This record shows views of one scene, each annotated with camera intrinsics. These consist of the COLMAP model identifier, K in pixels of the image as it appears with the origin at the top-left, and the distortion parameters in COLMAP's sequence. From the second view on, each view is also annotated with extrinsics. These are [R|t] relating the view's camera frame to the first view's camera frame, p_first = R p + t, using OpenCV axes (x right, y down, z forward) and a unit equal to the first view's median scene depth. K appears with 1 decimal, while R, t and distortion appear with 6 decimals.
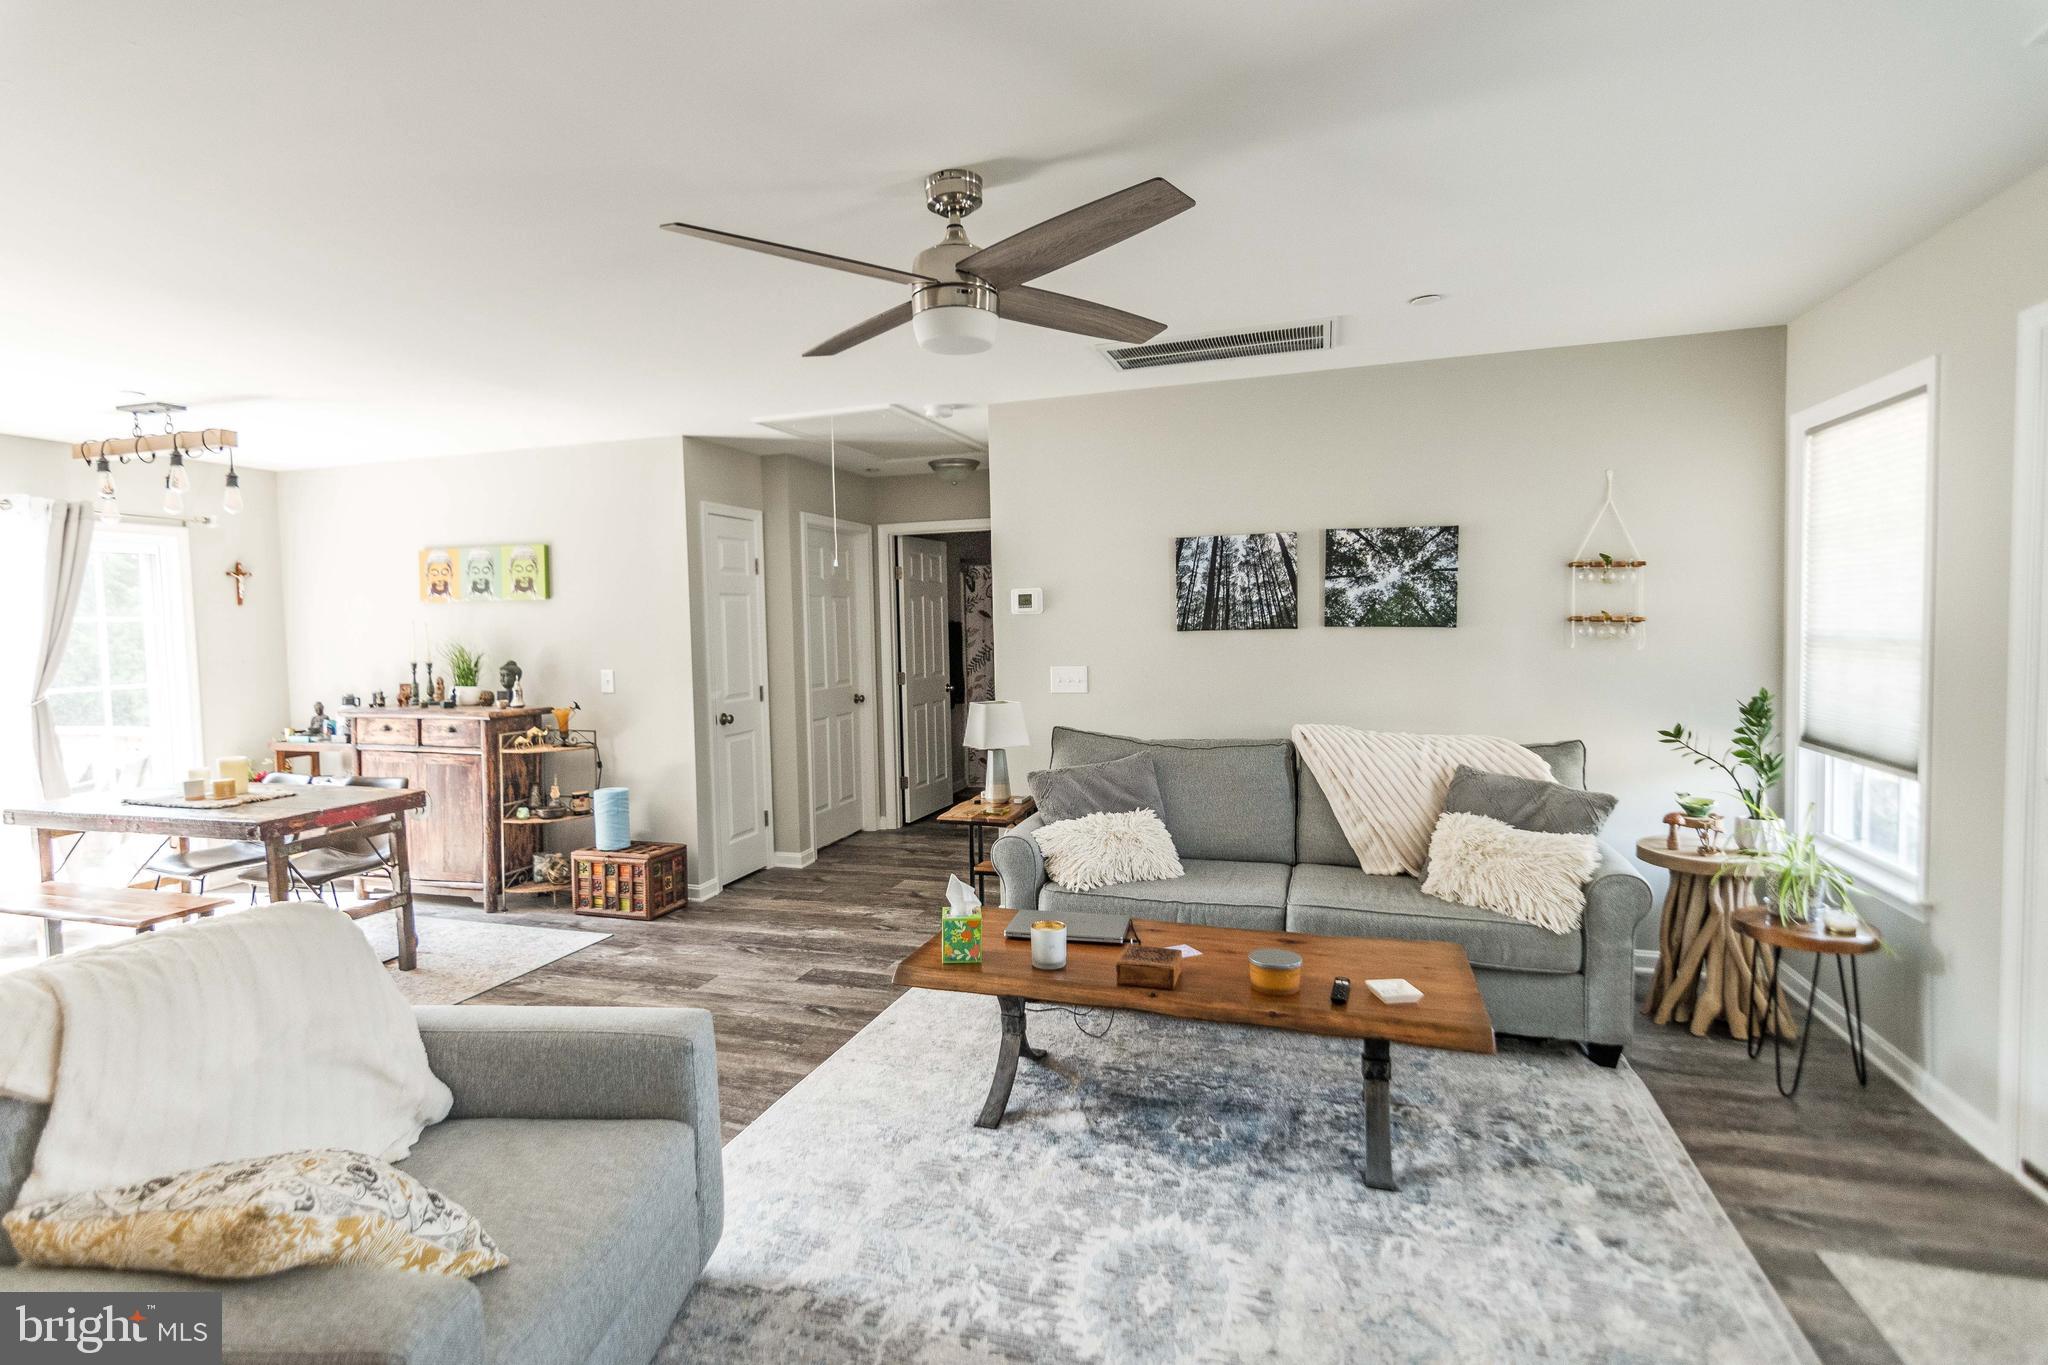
lens RADIAL K [[987.8, 0, 998.3], [0, 987.8, 672.5], [0, 0, 1]] dist [-0.004620, 0.001837]
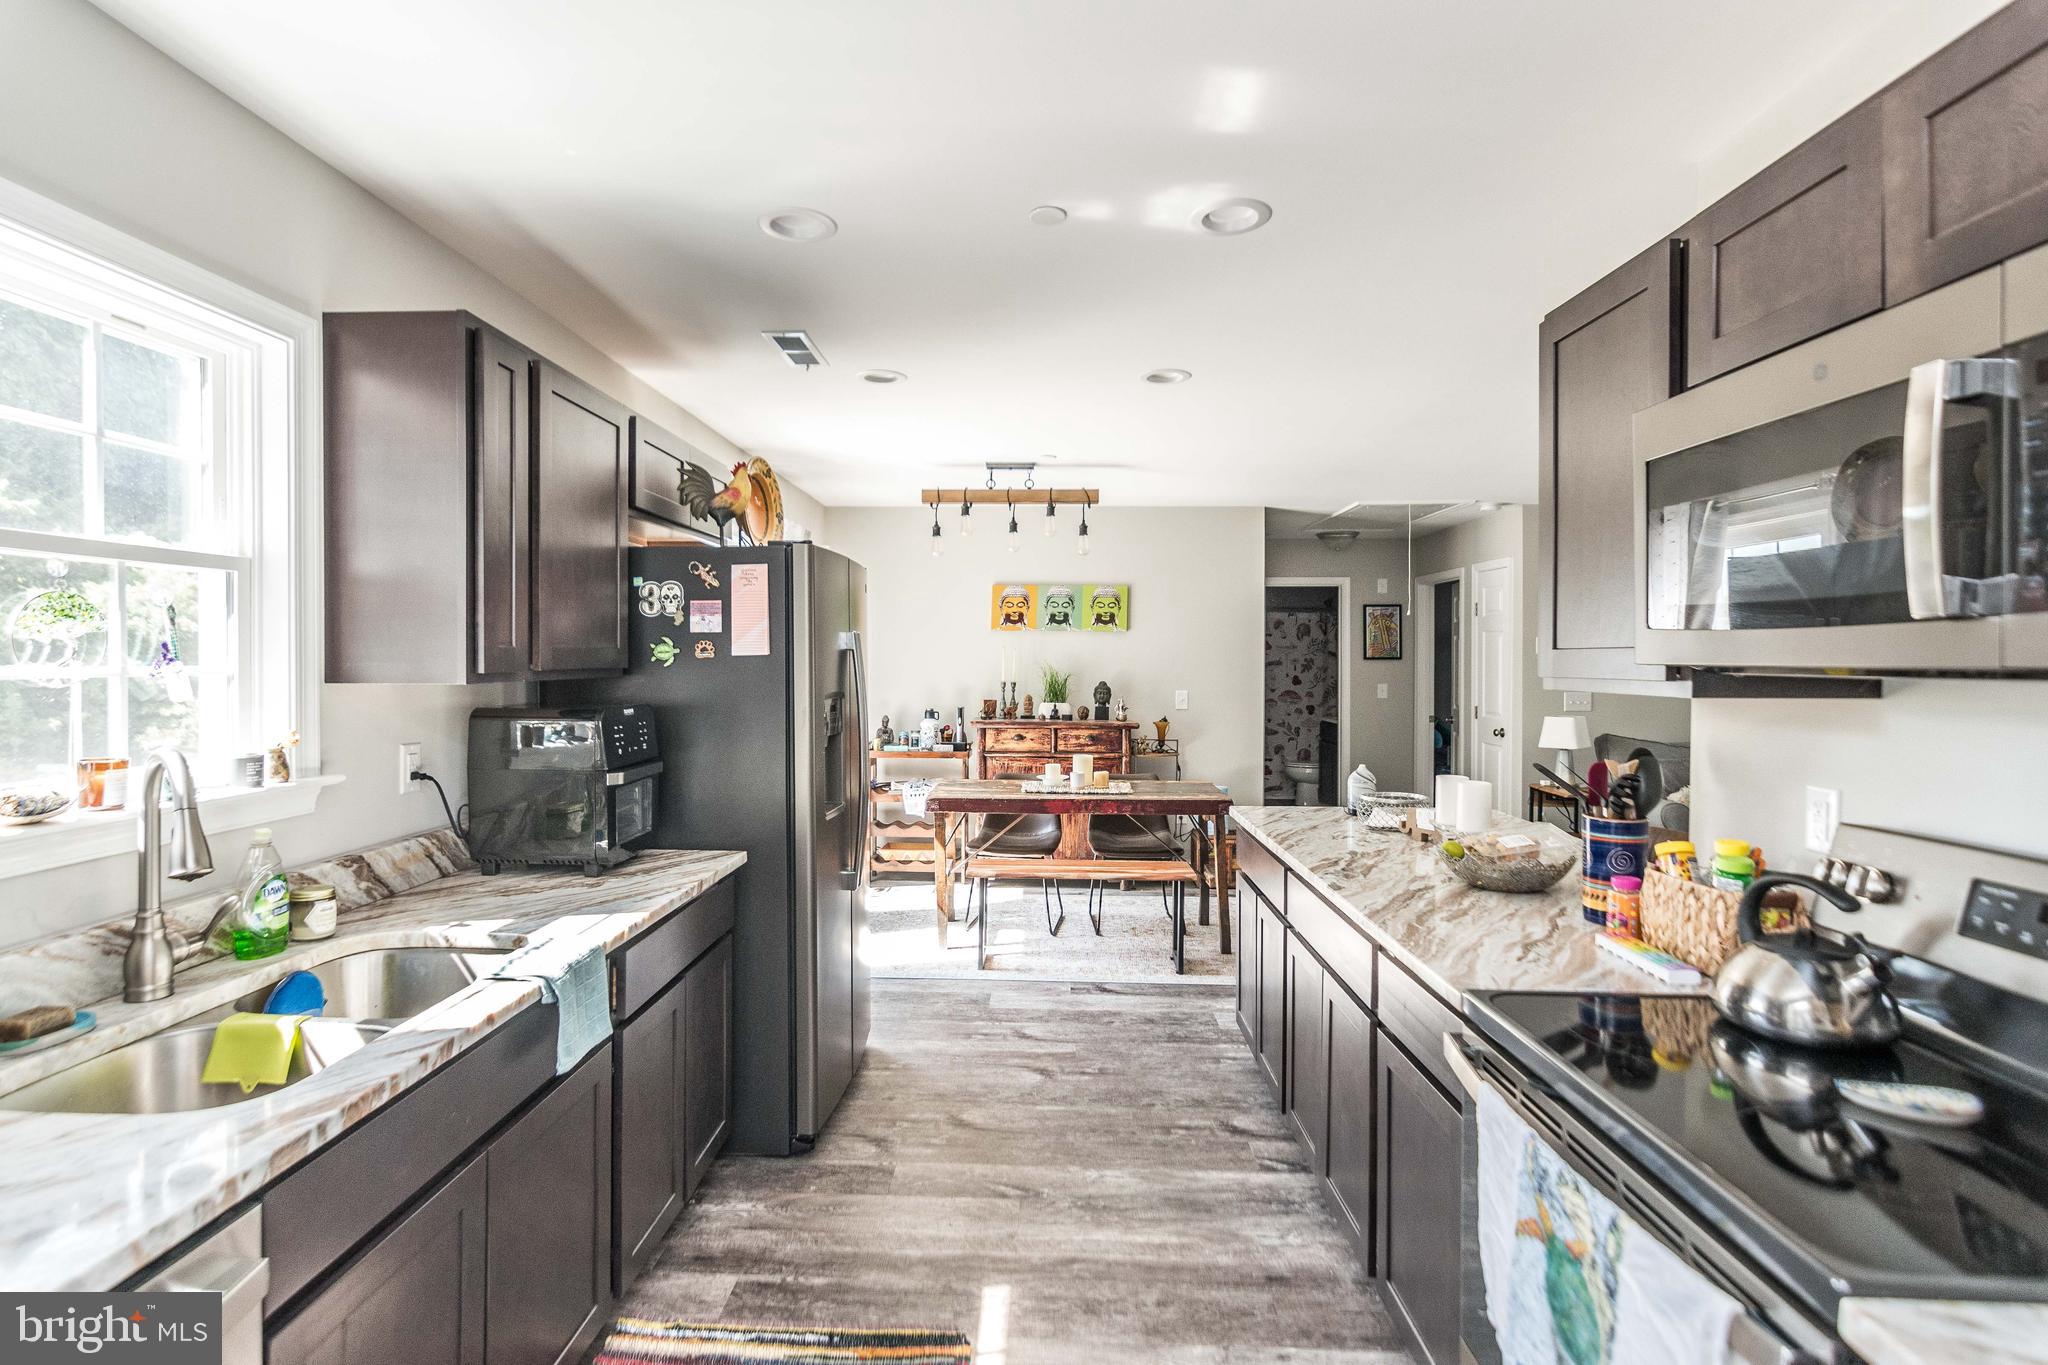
lens RADIAL K [[987.8, 0, 998.3], [0, 987.8, 672.5], [0, 0, 1]] dist [-0.004620, 0.001837]
pose [[0.962338, 0.022452, 0.270927, -0.981885], [-0.011786, 0.999092, -0.040930, 0.028751], [-0.271600, 0.036195, 0.961729, -0.125638]]
